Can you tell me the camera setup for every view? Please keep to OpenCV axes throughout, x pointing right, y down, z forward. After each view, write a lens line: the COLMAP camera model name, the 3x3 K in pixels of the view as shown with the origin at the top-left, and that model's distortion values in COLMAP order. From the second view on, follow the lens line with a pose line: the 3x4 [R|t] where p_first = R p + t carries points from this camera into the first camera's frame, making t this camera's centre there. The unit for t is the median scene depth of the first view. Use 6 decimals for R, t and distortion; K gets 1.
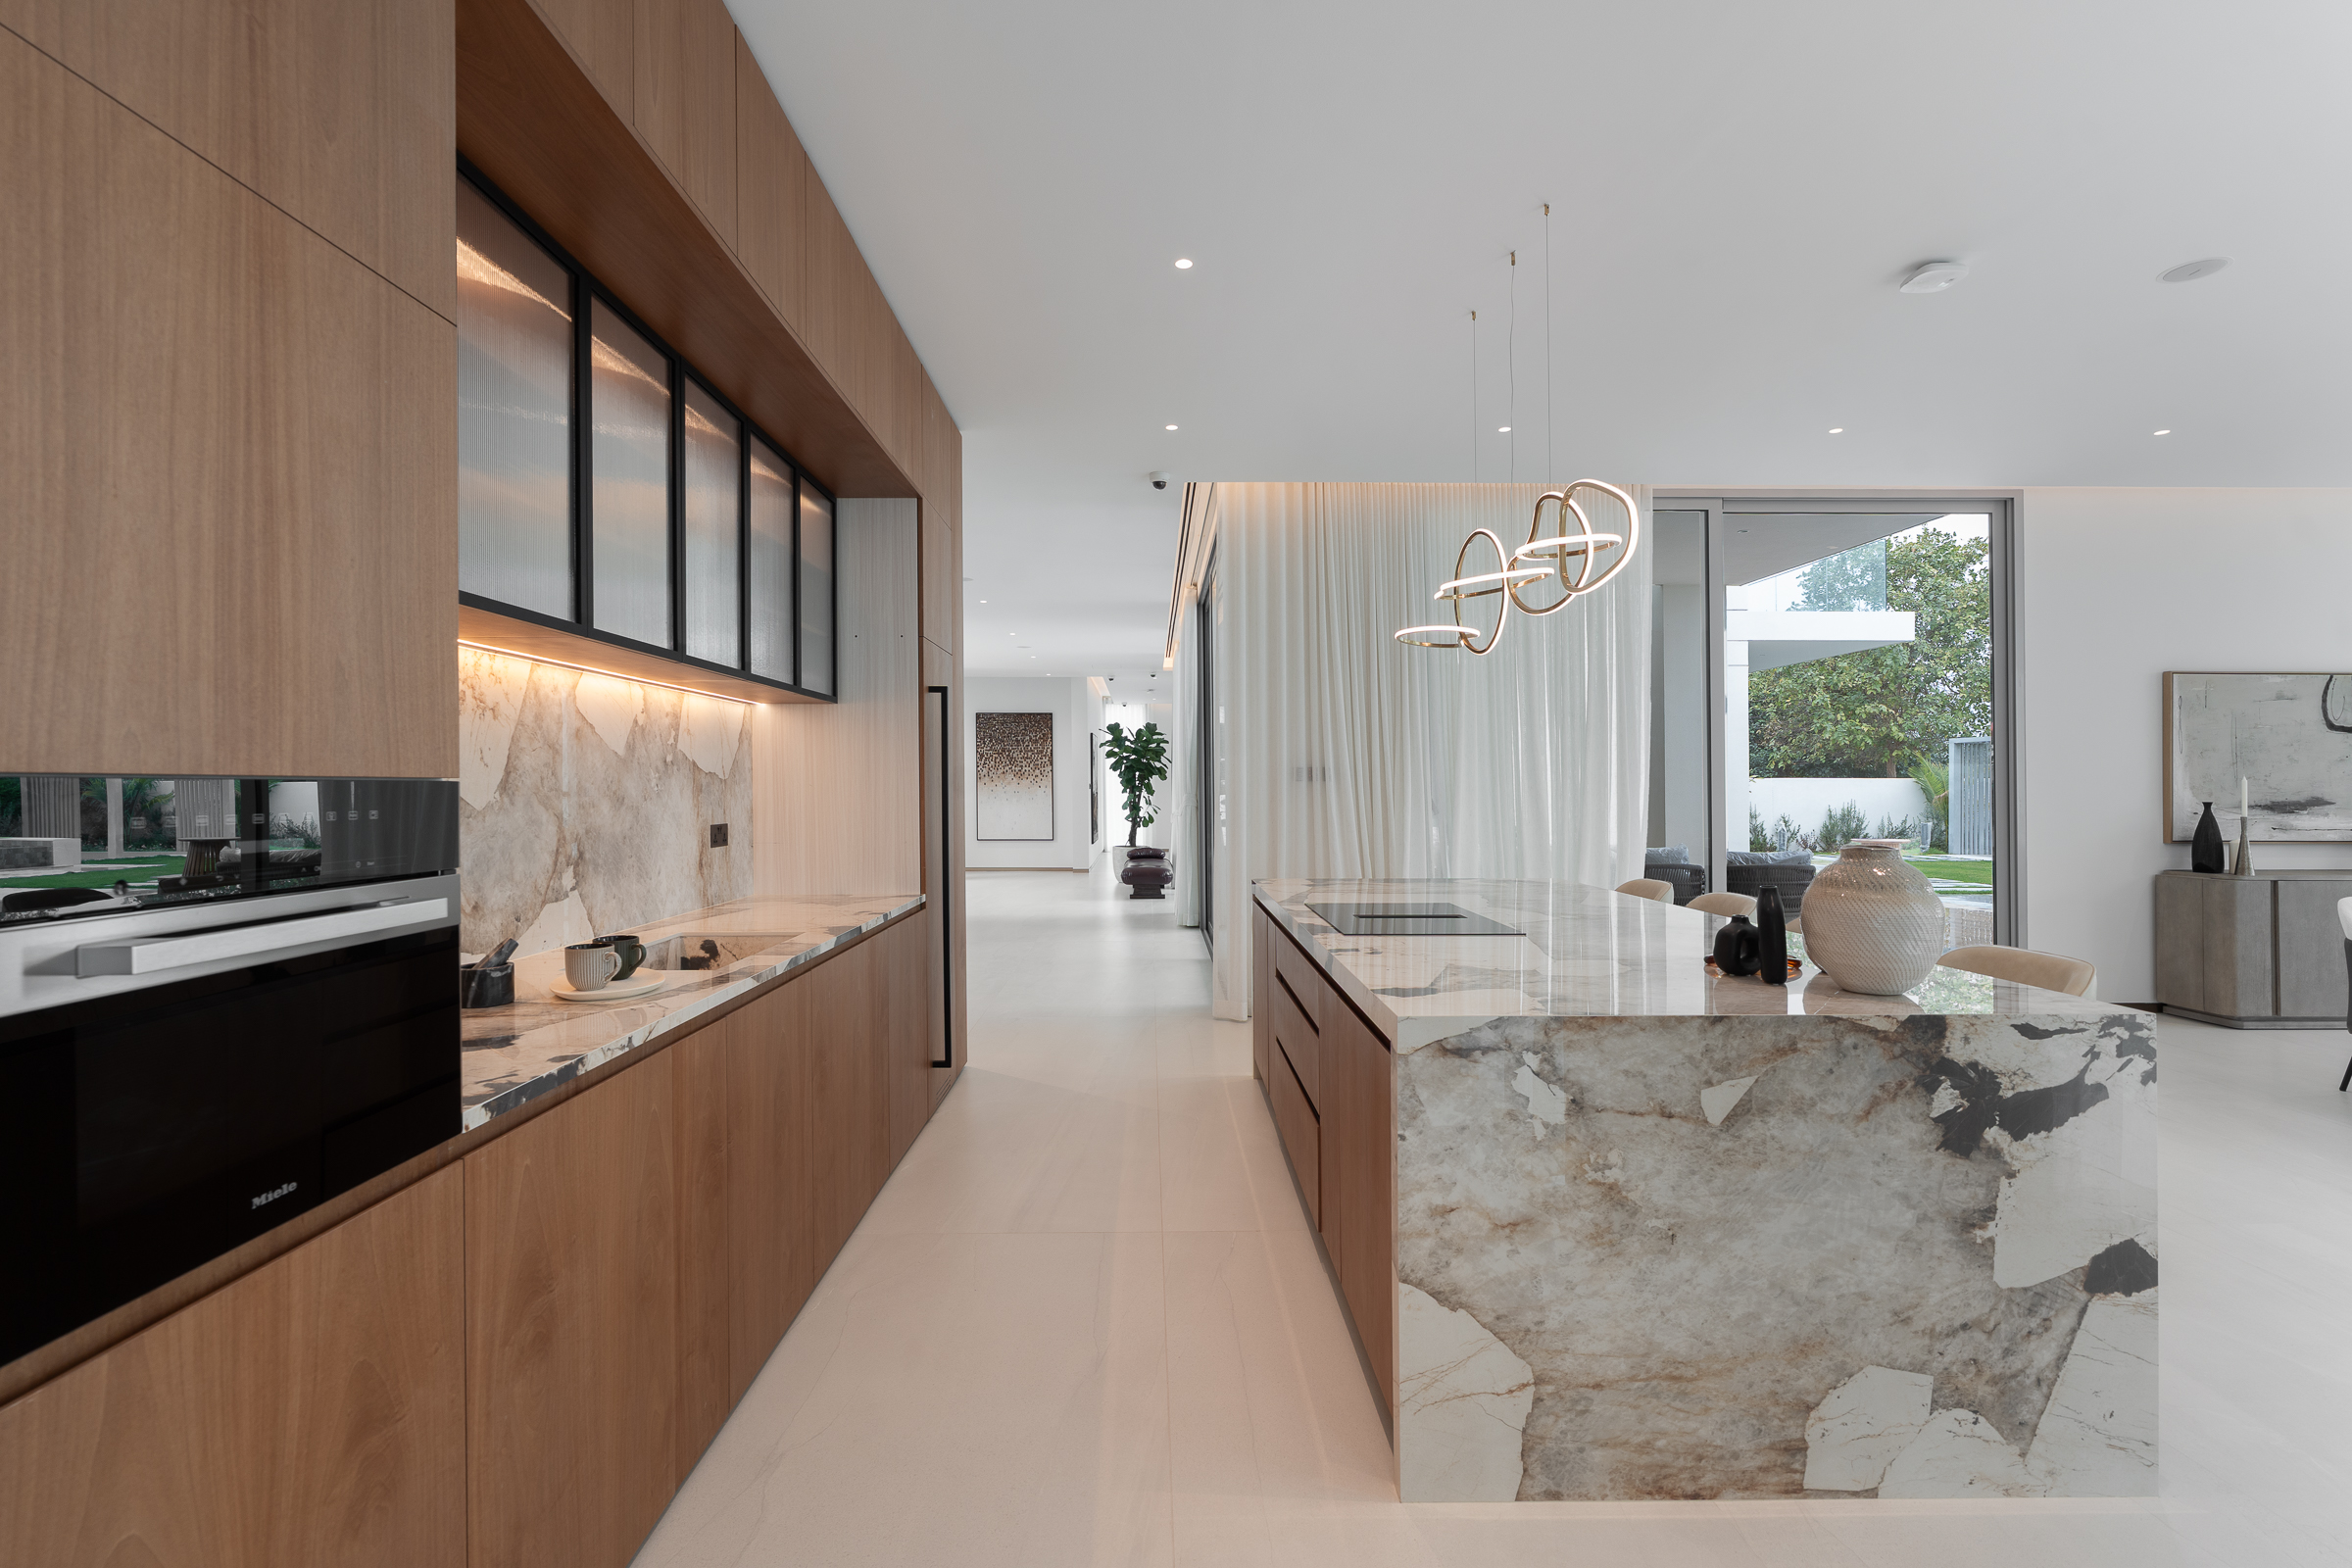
lens RADIAL K [[1078.5, 0, 1173.2], [0, 1078.5, 778.6], [0, 0, 1]] dist [0.004162, 0.000061]
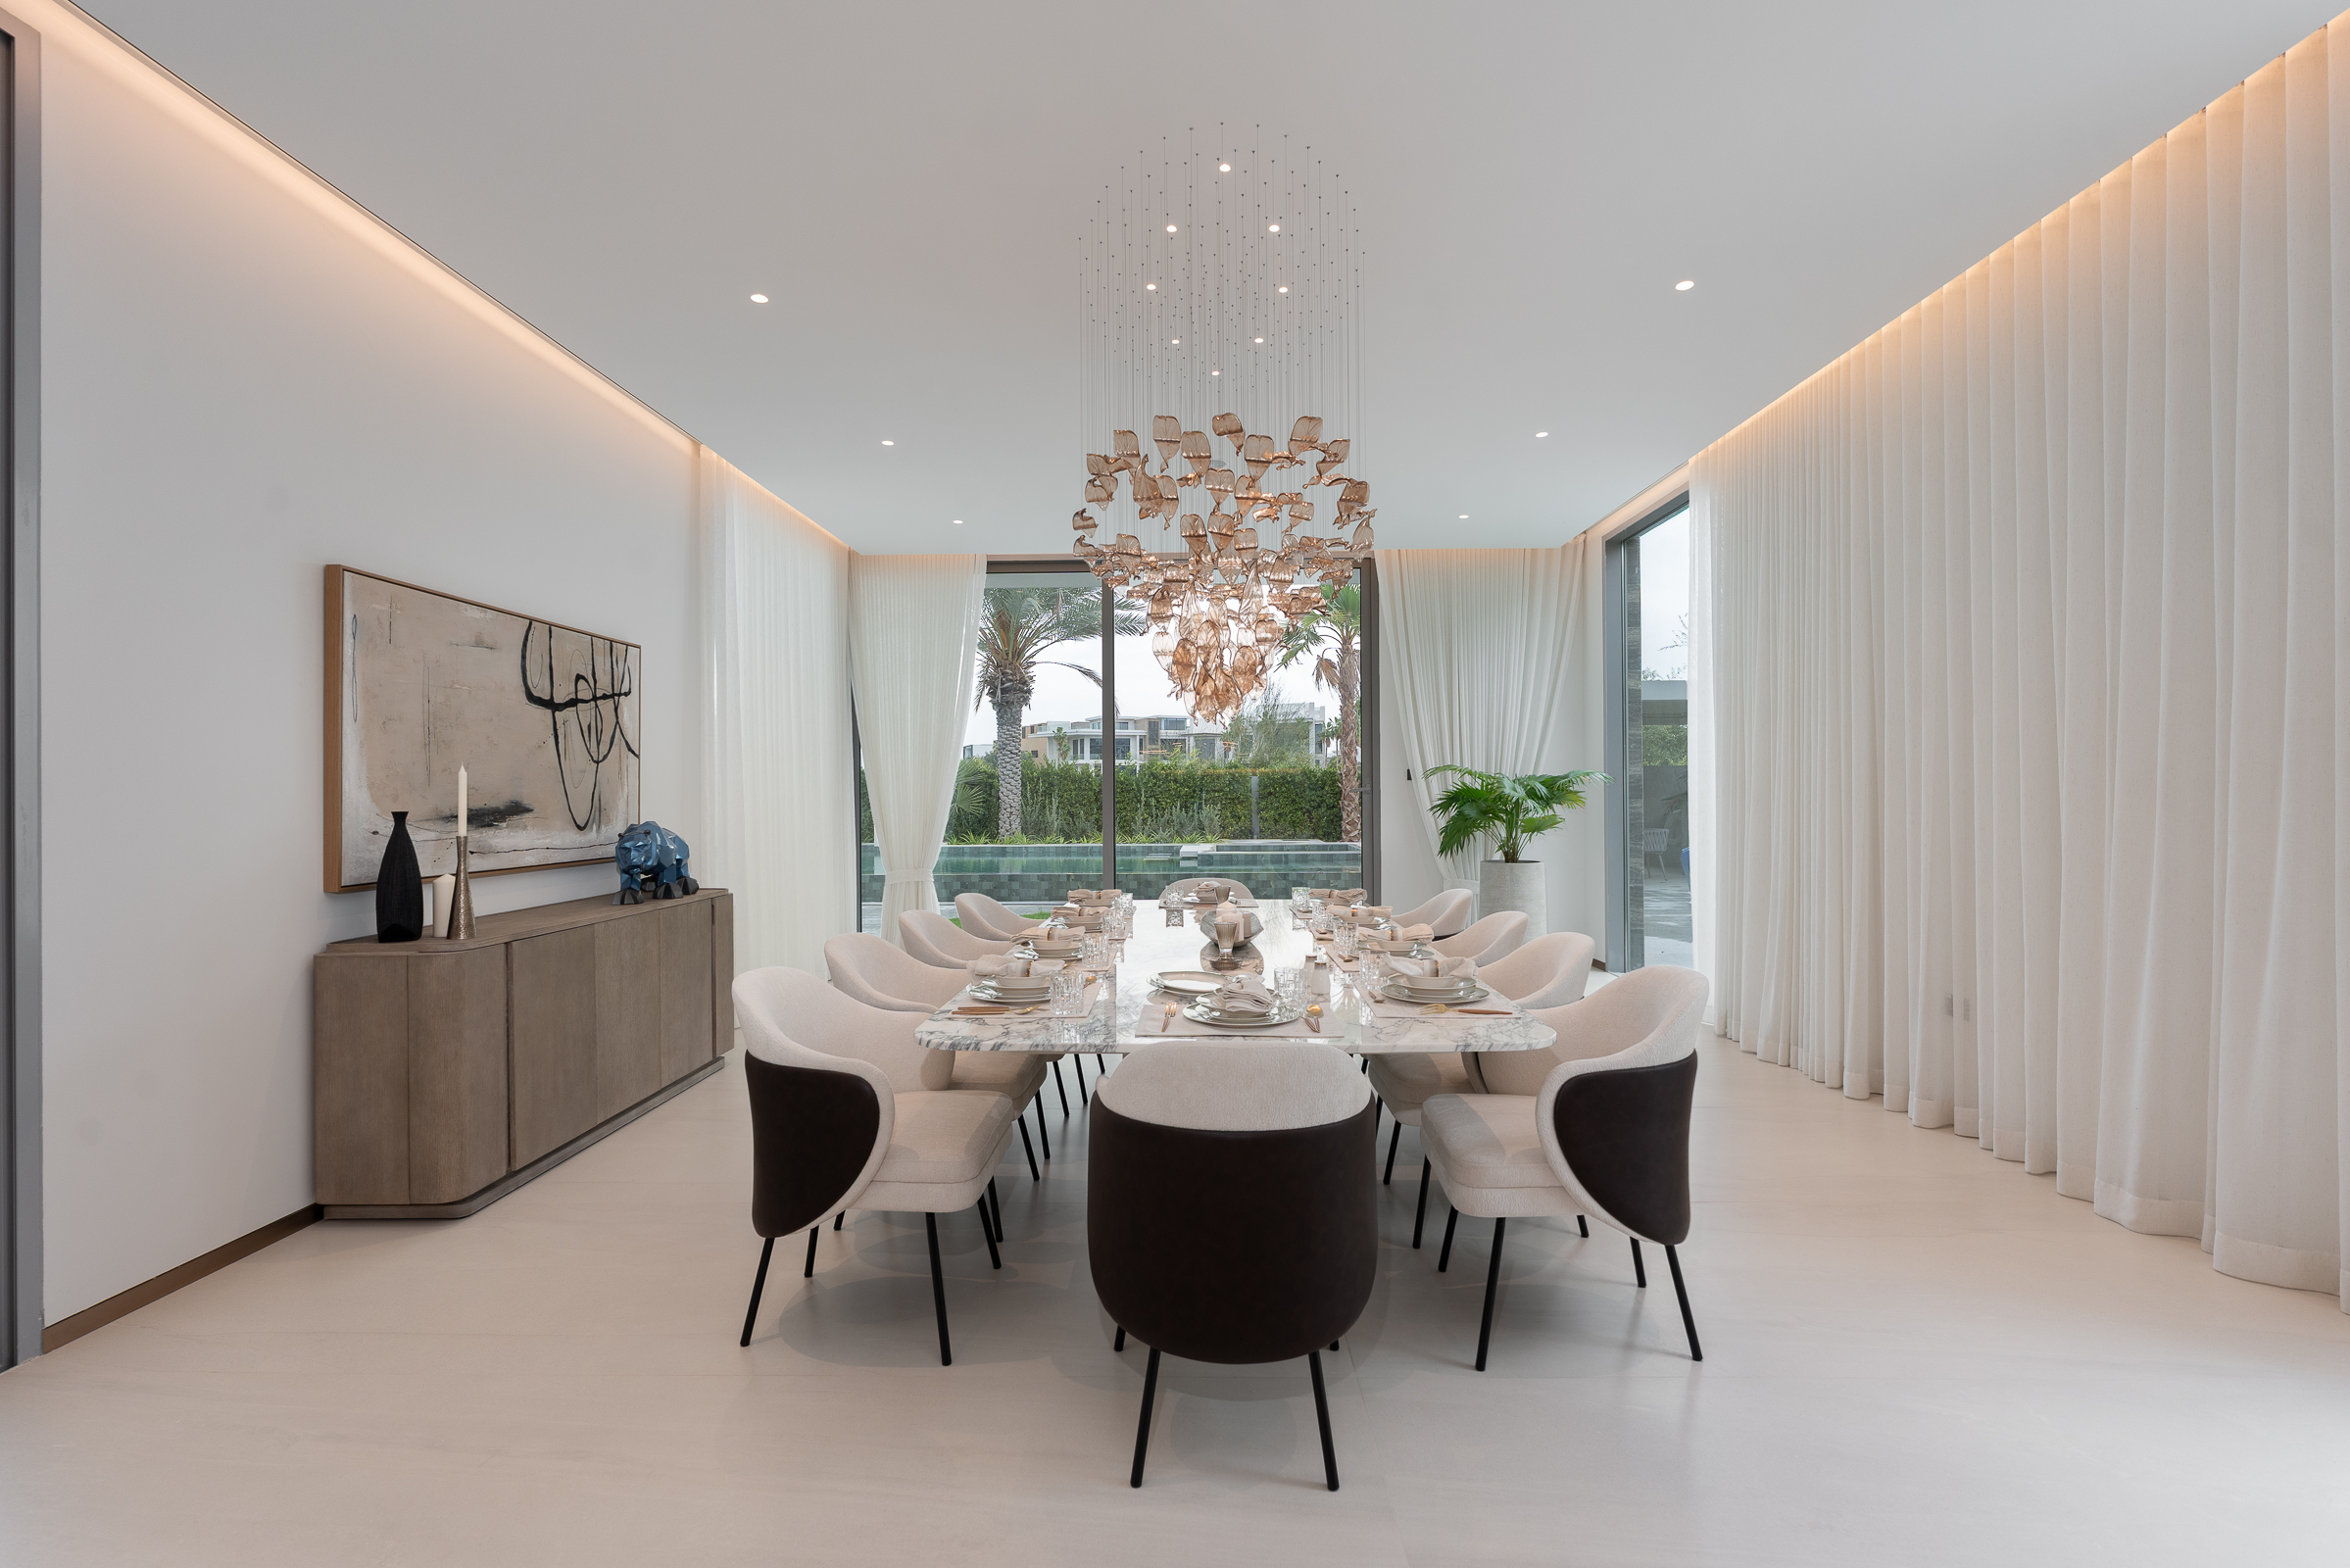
lens RADIAL K [[1077.6, 0, 1177.7], [0, 1077.6, 787.2], [0, 0, 1]] dist [0.004162, 0.000061]
pose [[0.041095, 0.003183, 0.999150, 0.414542], [-0.002632, 0.999992, -0.003078, 0.009669], [-0.999152, -0.002504, 0.041103, 0.572986]]
